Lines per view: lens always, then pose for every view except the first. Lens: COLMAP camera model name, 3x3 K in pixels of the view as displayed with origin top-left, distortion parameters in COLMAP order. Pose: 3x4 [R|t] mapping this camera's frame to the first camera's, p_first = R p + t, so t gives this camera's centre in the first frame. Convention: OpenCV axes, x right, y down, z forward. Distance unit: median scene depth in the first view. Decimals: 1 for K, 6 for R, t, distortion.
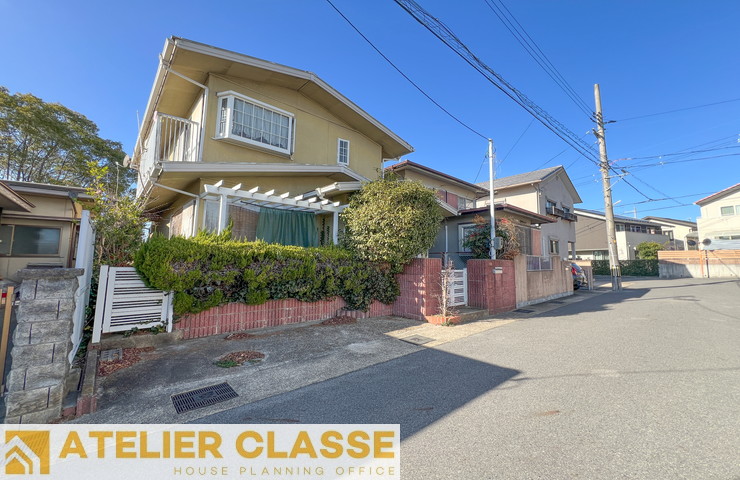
lens RADIAL K [[295.2, 0, 368.4], [0, 295.2, 230.9], [0, 0, 1]] dist [-0.002375, 0.000510]
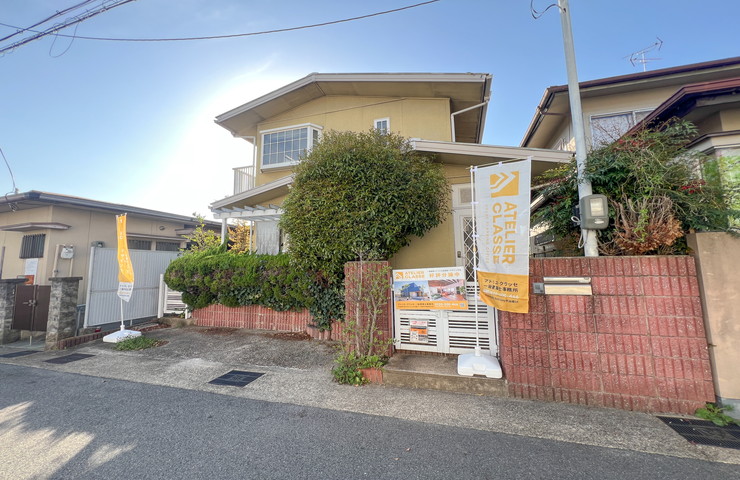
lens RADIAL K [[296.4, 0, 366.7], [0, 296.4, 227.7], [0, 0, 1]] dist [-0.002543, 0.000441]
pose [[0.507617, -0.125186, -0.852439, 0.783472], [0.111117, 0.990637, -0.079312, 0.075775], [0.854387, -0.054461, 0.516775, 0.723118]]
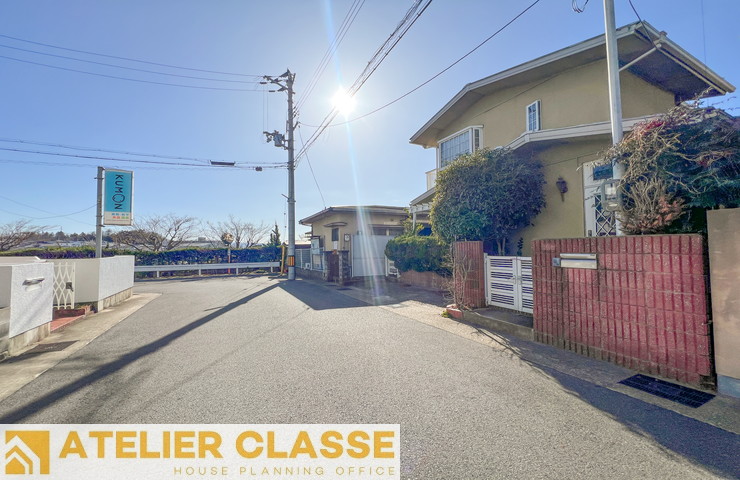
lens RADIAL K [[295.2, 0, 365.2], [0, 295.2, 234.1], [0, 0, 1]] dist [-0.002375, 0.000510]
pose [[-0.271905, -0.051212, -0.960960, 1.176878], [0.109290, 0.990479, -0.083709, 0.116566], [0.956098, -0.127784, -0.263719, 0.992269]]
